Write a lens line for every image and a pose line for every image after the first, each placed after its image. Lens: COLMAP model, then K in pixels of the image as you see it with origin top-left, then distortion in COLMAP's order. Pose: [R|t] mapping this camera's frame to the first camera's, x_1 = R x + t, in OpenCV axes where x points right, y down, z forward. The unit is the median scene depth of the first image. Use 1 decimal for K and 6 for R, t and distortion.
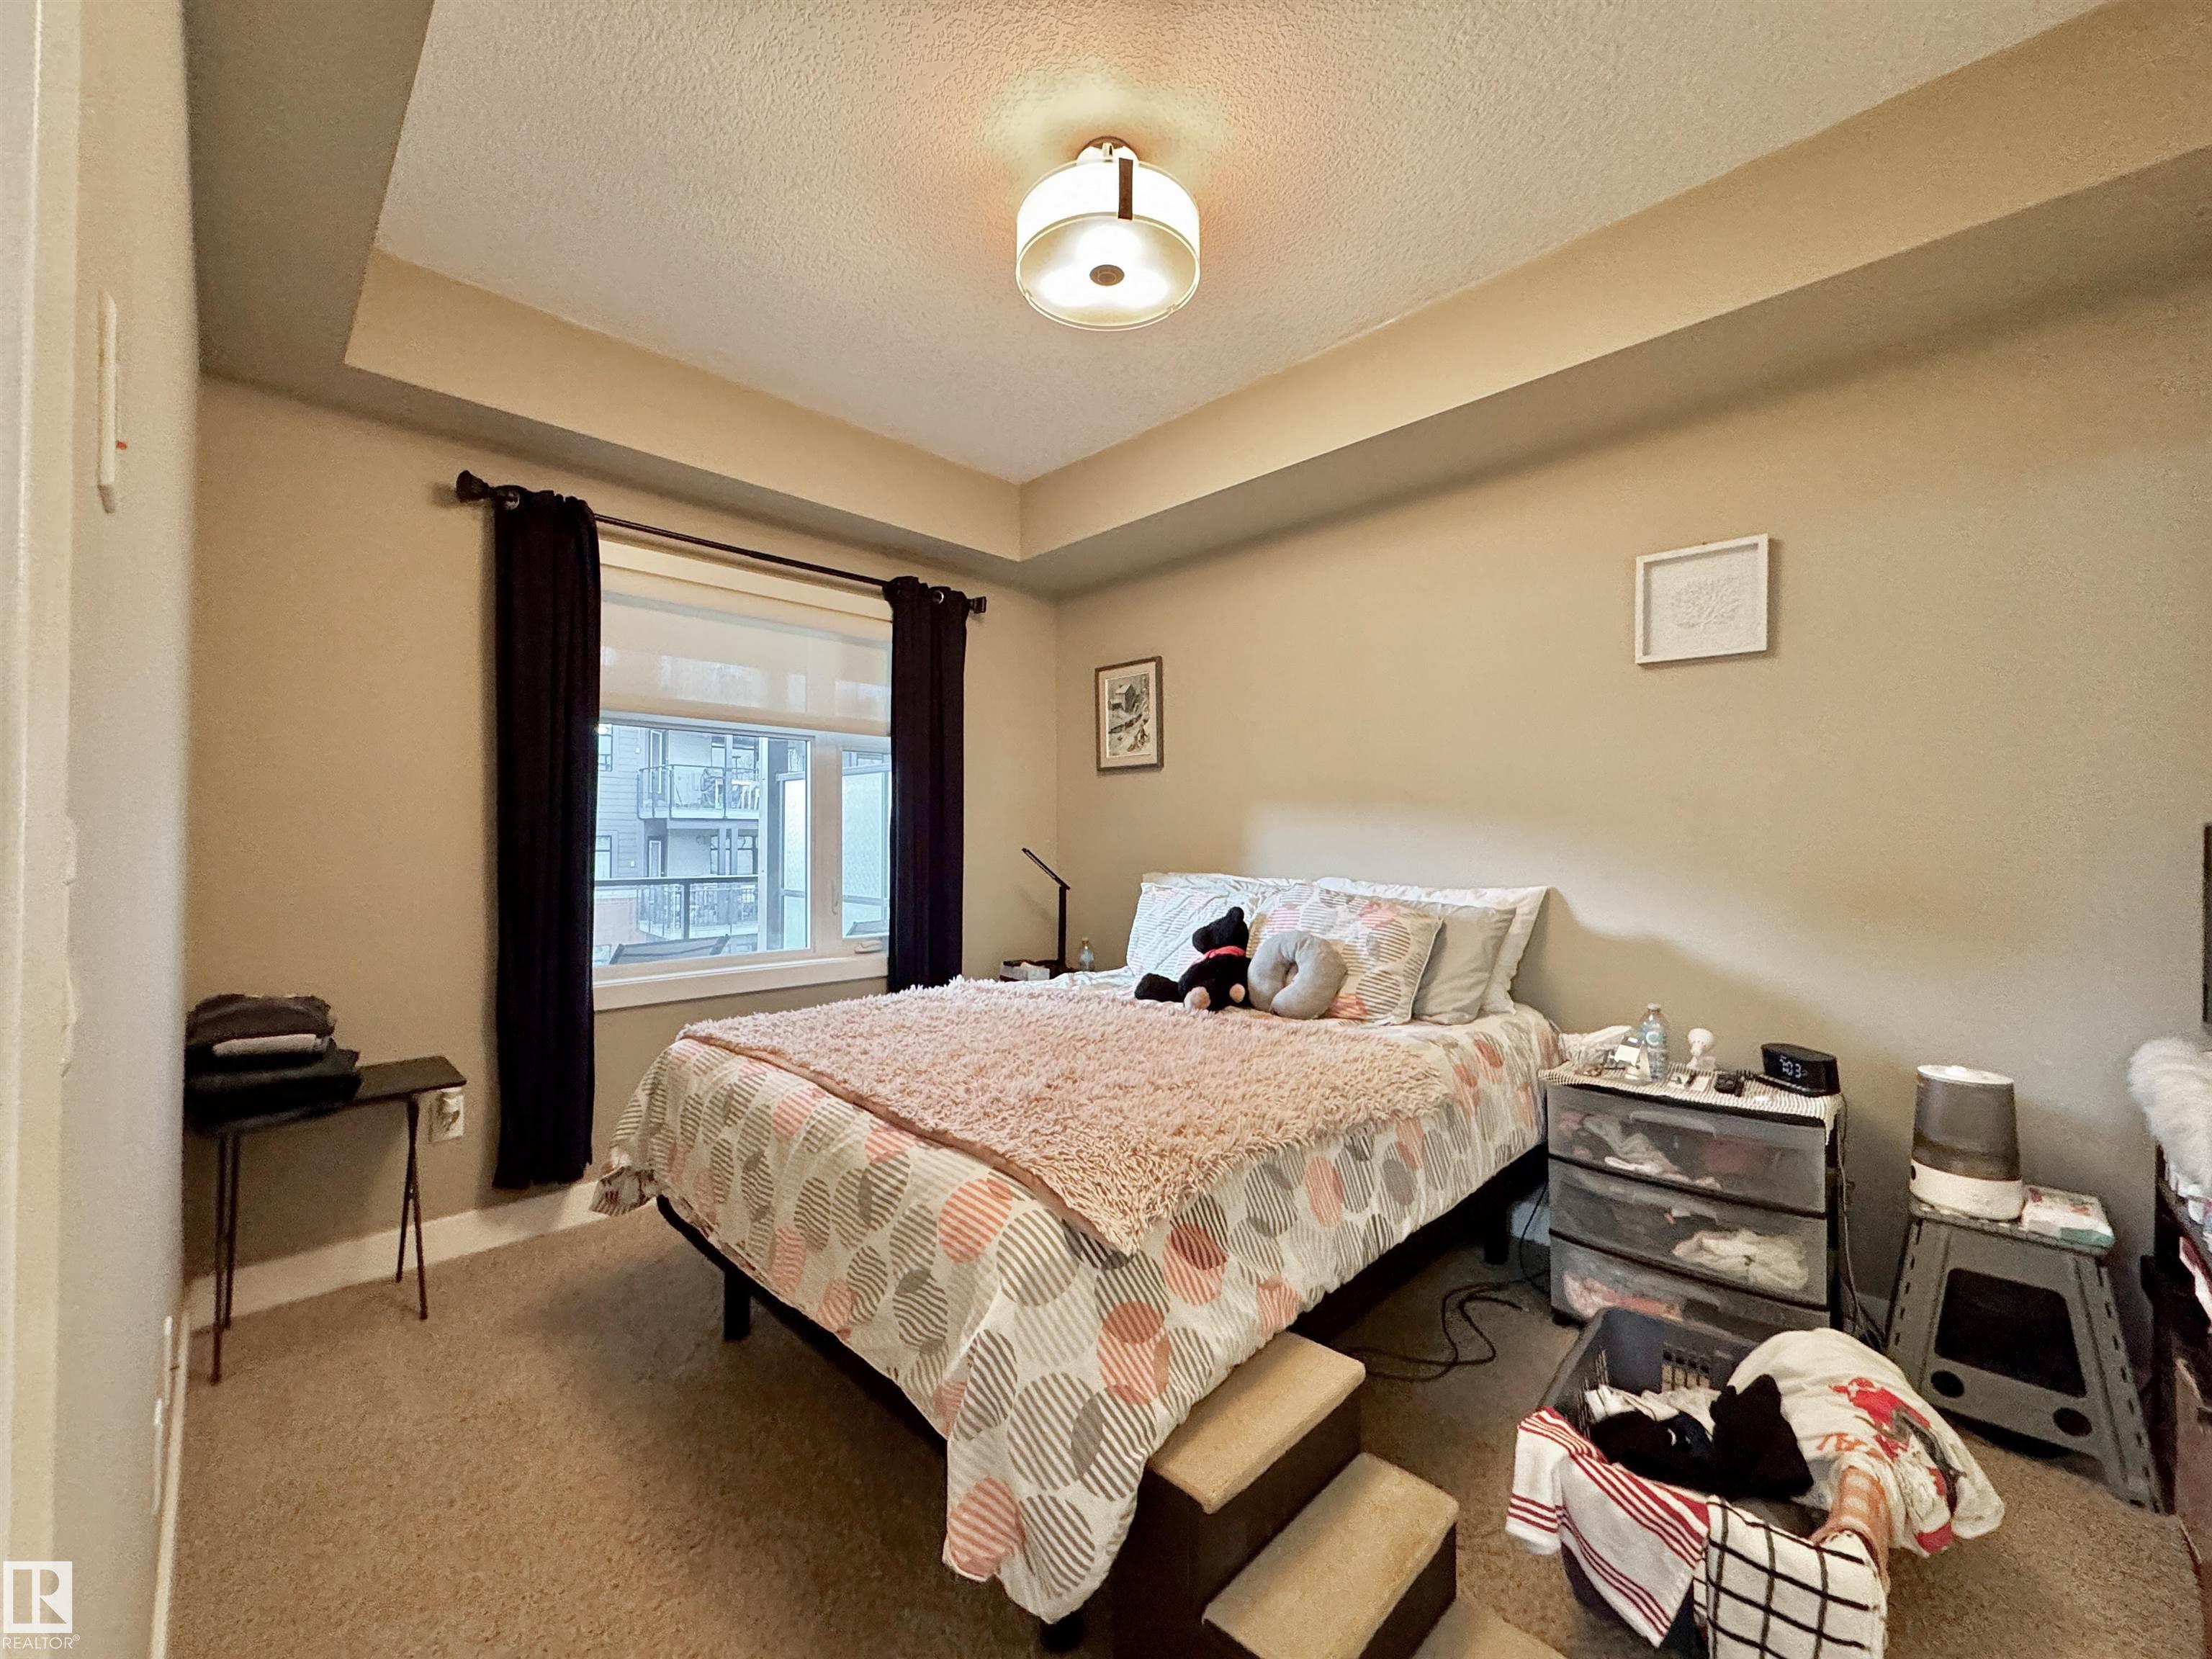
lens RADIAL K [[884.0, 0, 1103.9], [0, 884.0, 829.4], [0, 0, 1]] dist [-0.003858, -0.000008]
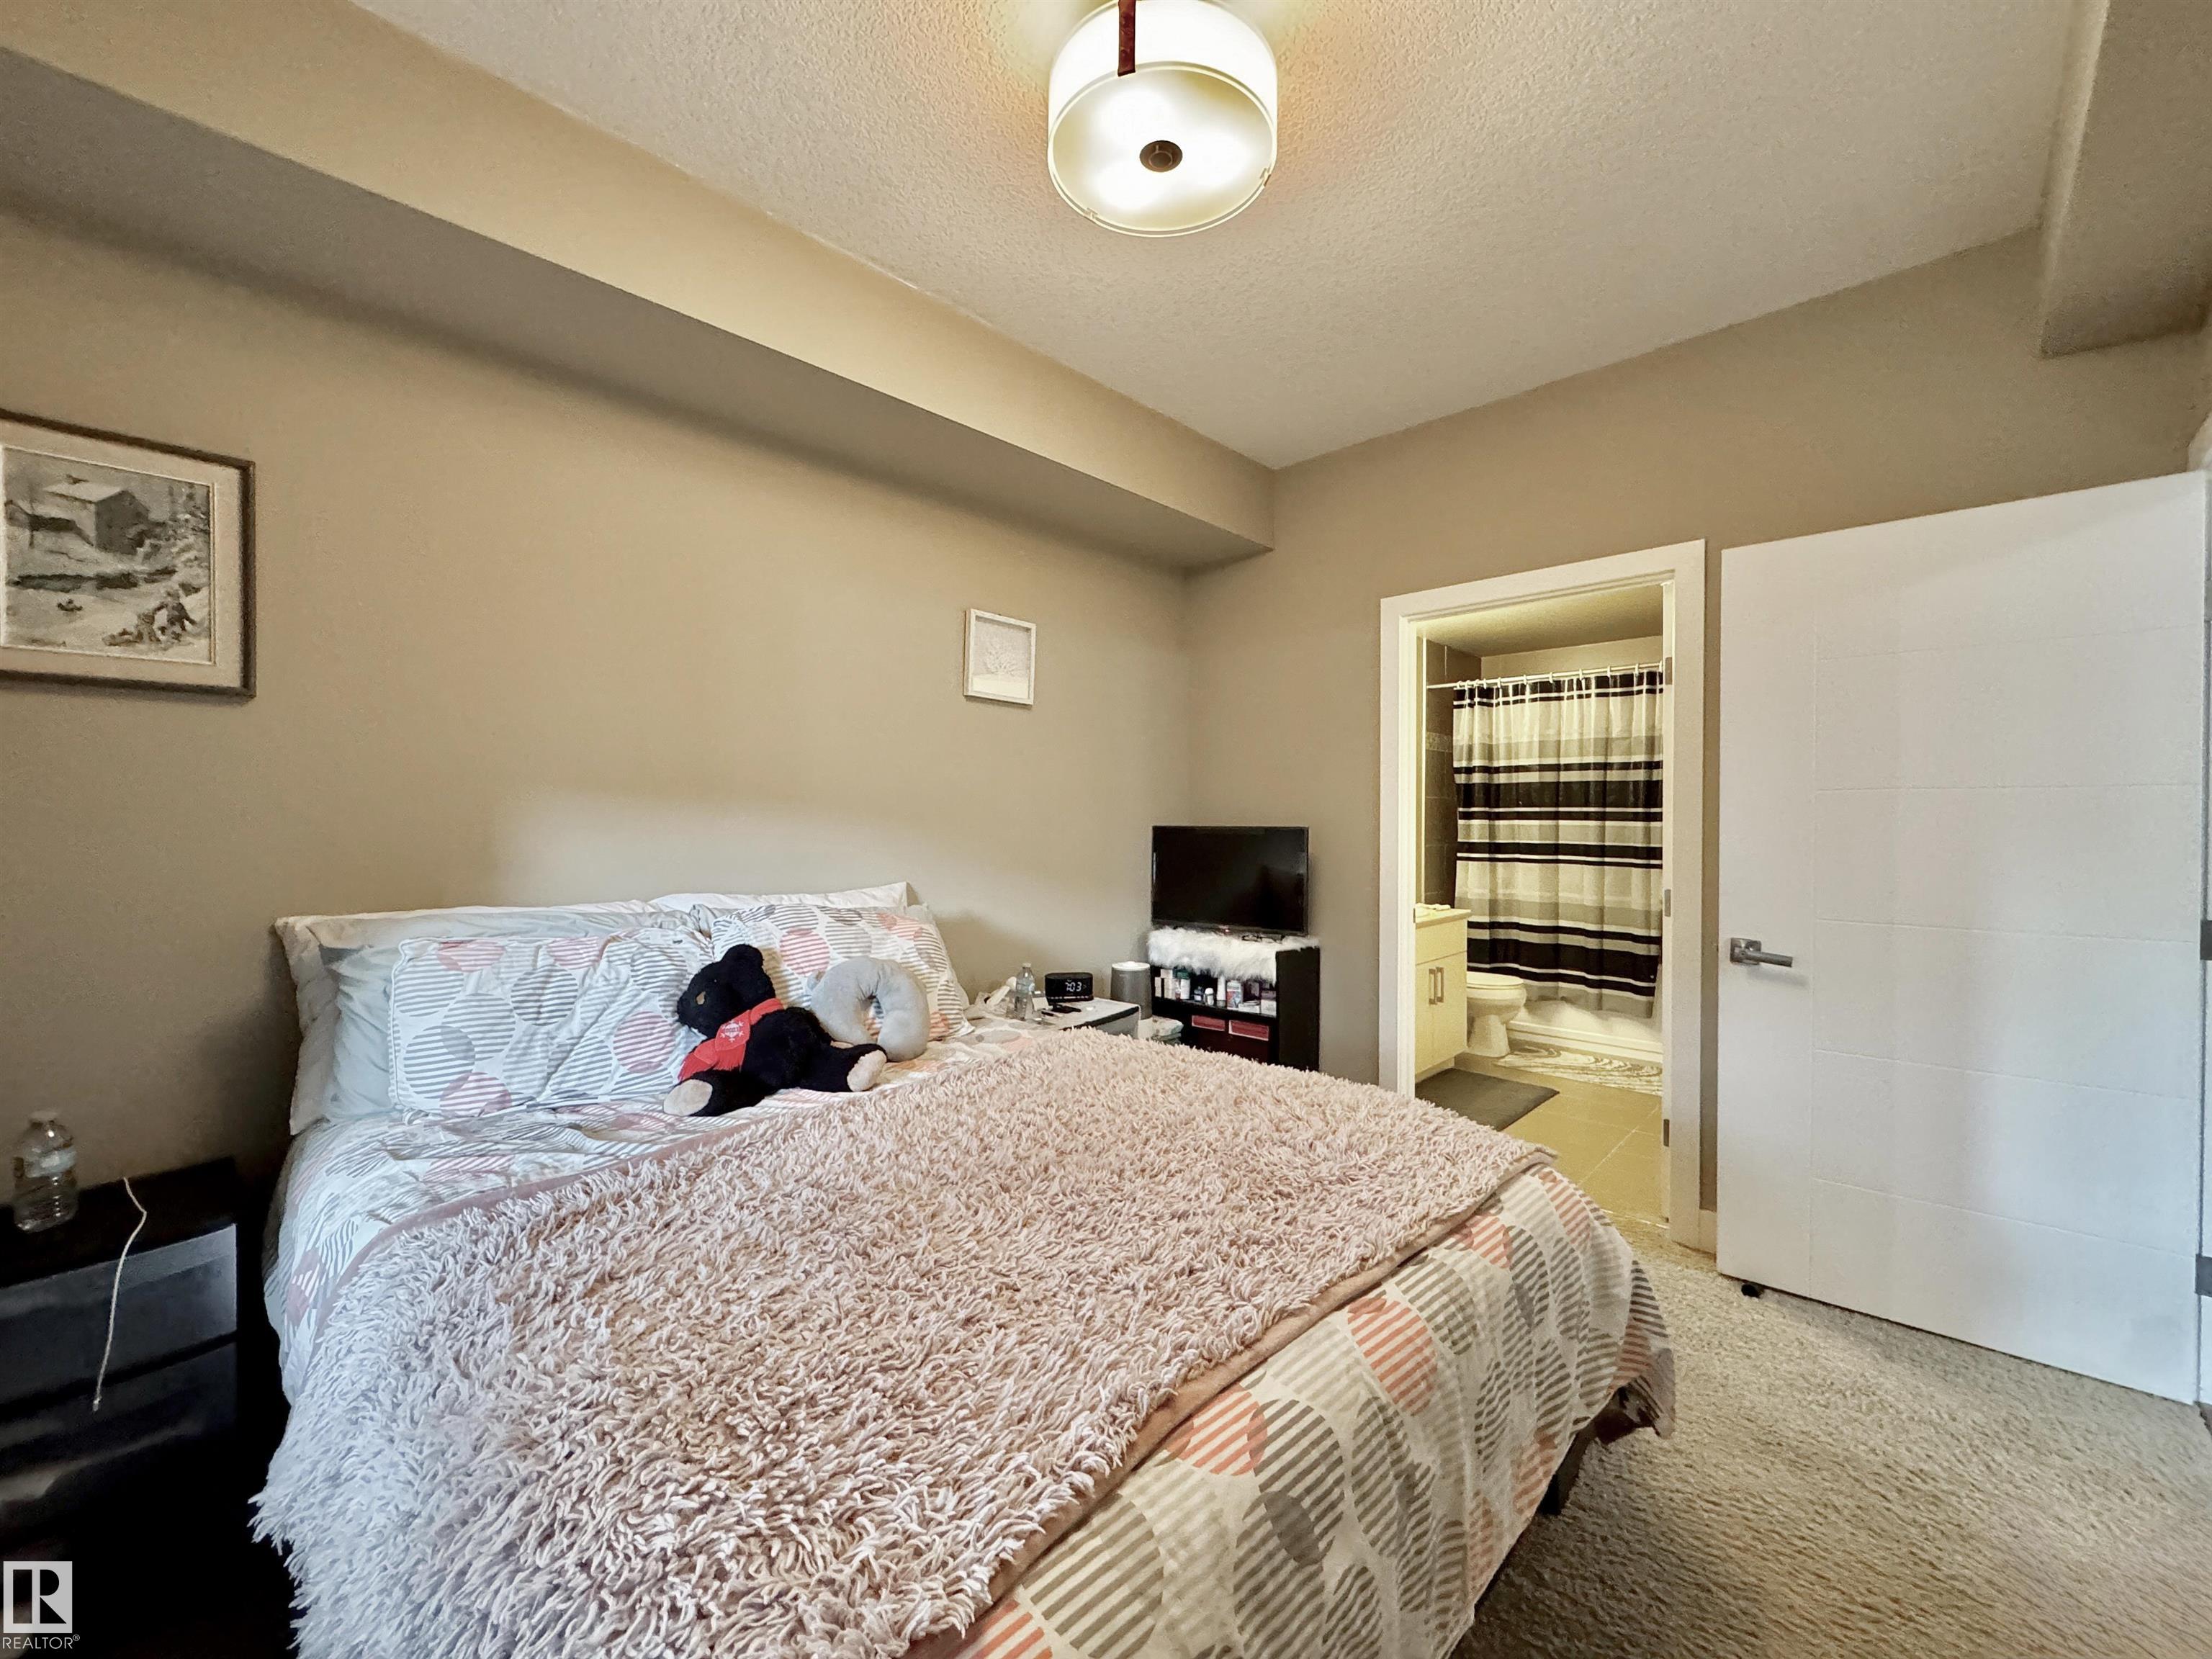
lens RADIAL K [[884.0, 0, 1103.9], [0, 884.0, 829.4], [0, 0, 1]] dist [-0.003858, -0.000008]
pose [[-0.022189, -0.013219, 0.999666, -0.418464], [-0.014492, 0.999812, 0.012899, -0.012518], [-0.999649, -0.014201, -0.022376, 0.550550]]
